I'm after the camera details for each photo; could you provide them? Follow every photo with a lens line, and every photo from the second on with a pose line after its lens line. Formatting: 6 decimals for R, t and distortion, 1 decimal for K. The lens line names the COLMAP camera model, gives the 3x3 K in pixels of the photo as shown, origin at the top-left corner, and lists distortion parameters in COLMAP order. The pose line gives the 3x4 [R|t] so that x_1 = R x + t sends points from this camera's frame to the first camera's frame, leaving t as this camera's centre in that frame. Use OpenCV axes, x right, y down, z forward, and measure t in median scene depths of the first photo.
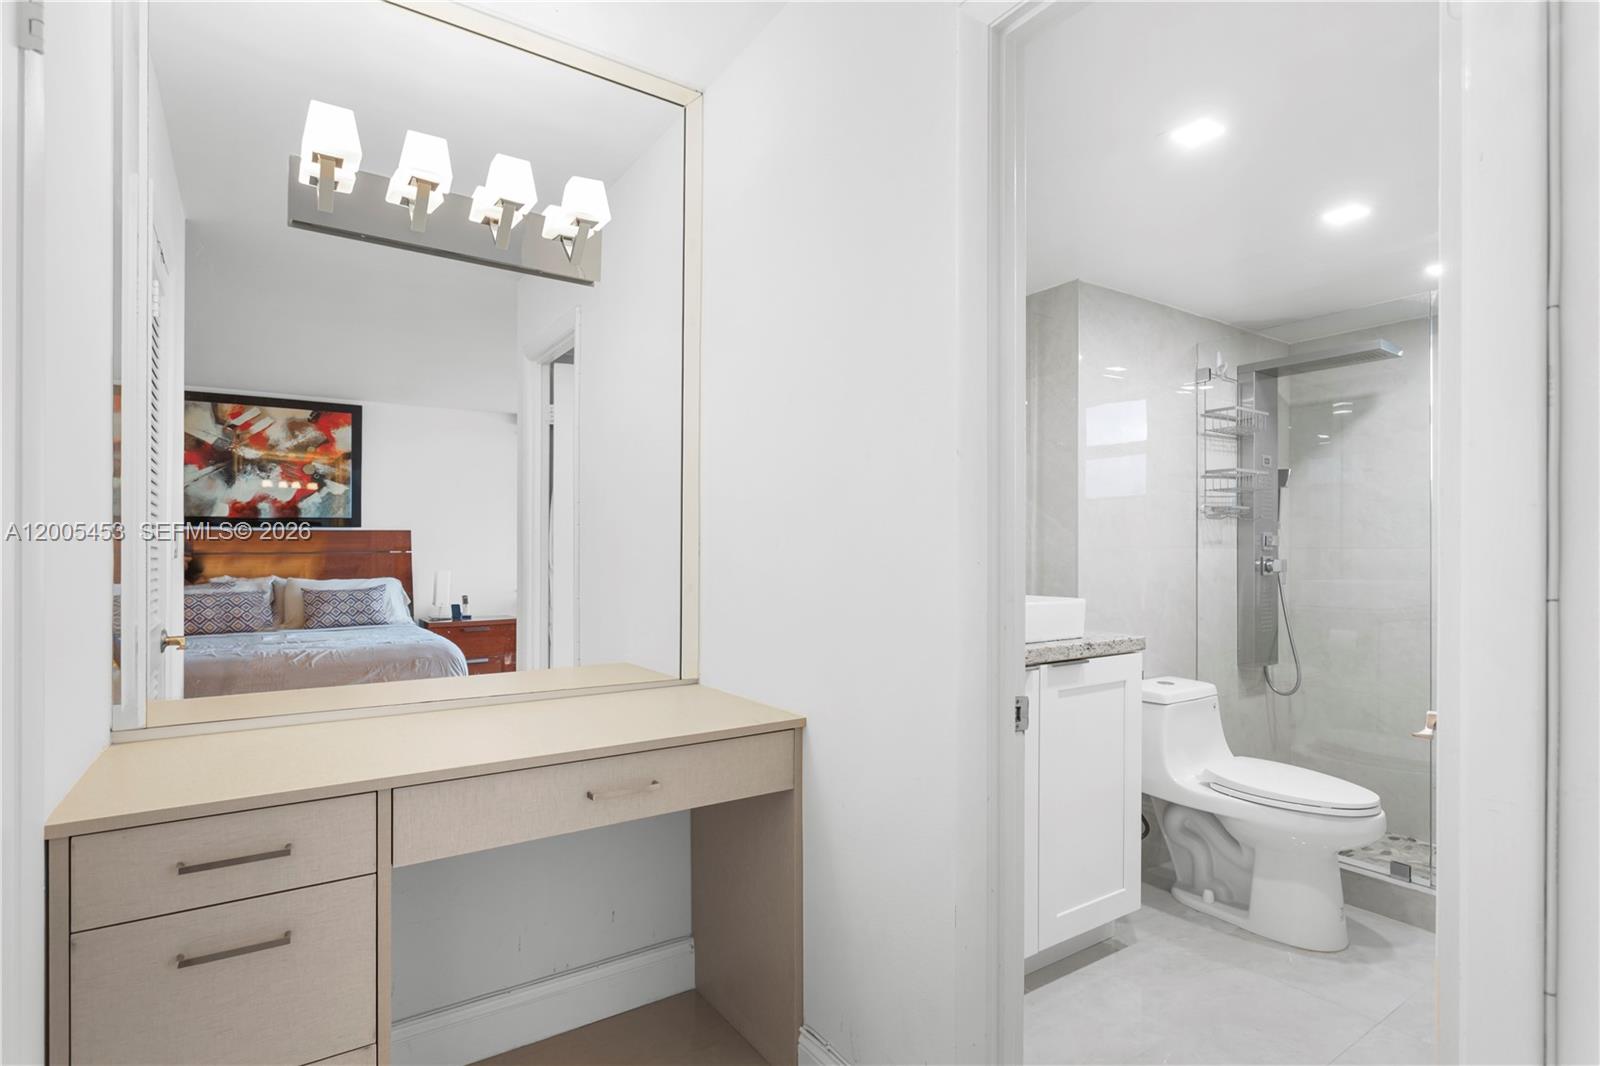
lens RADIAL K [[782.1, 0, 800.6], [0, 782.1, 541.0], [0, 0, 1]] dist [-0.011523, 0.006578]
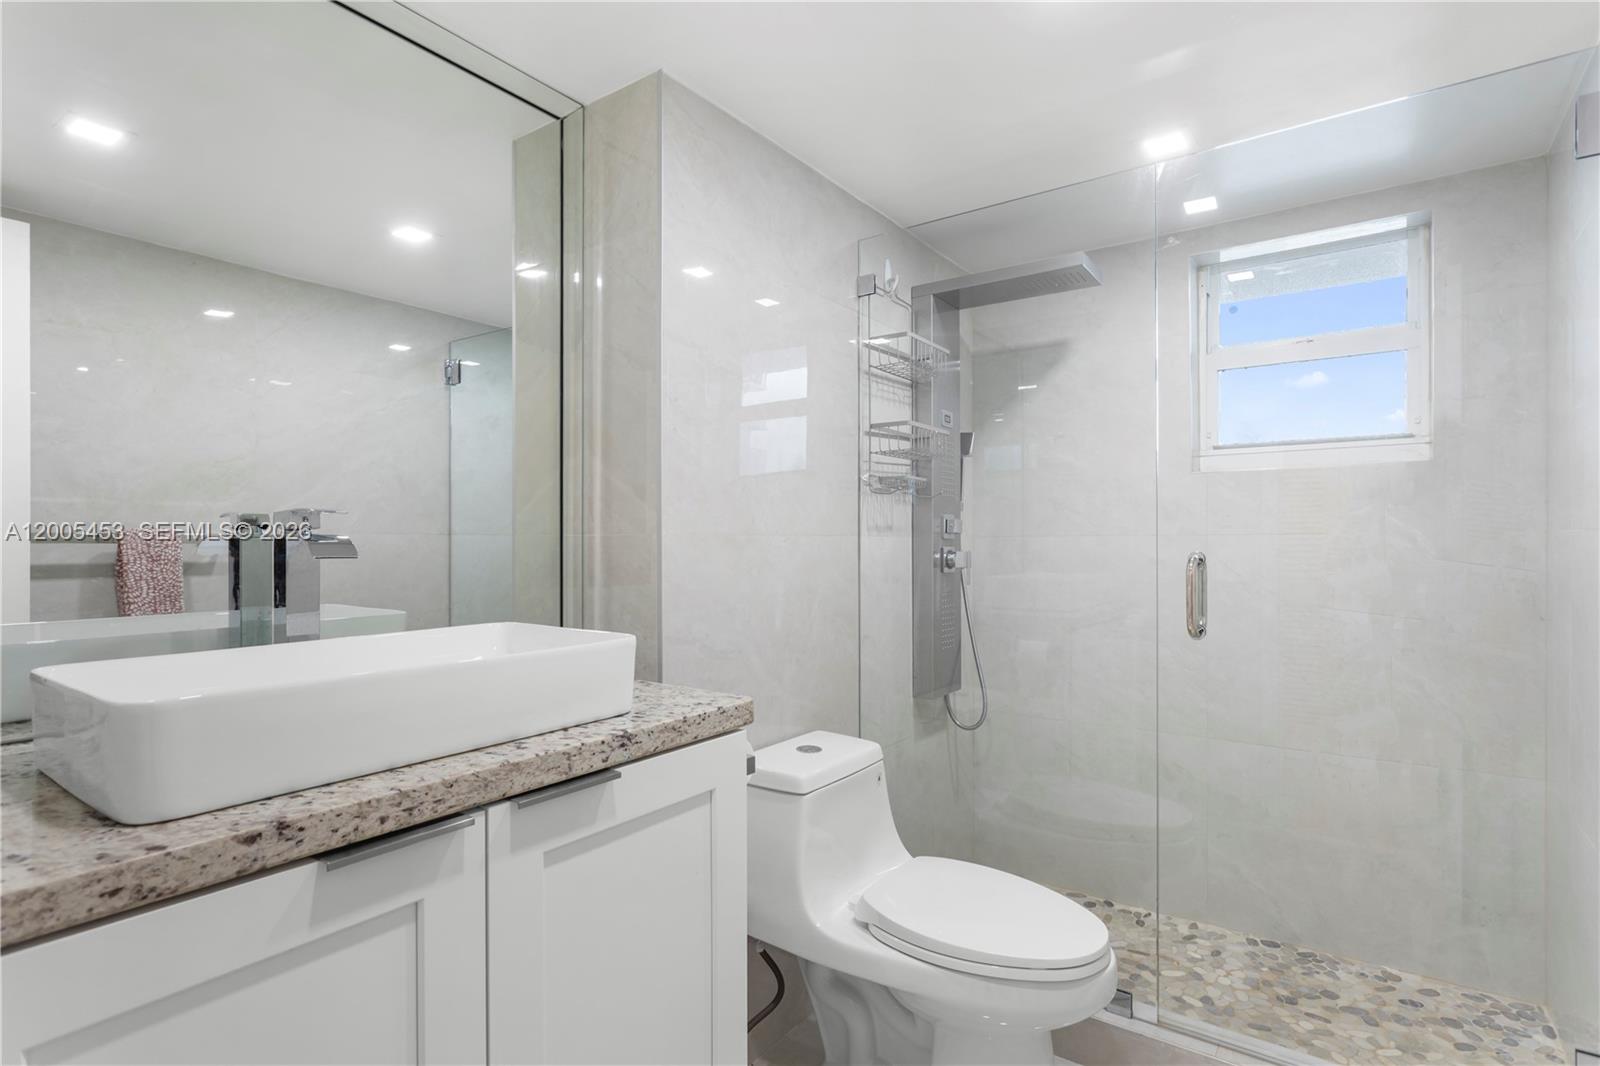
lens RADIAL K [[782.1, 0, 795.5], [0, 782.1, 534.8], [0, 0, 1]] dist [-0.011523, 0.006578]
pose [[0.939201, -0.003775, 0.343348, 0.215161], [0.003495, 0.999993, 0.001435, 0.006604], [-0.343351, -0.000148, 0.939207, 0.365387]]
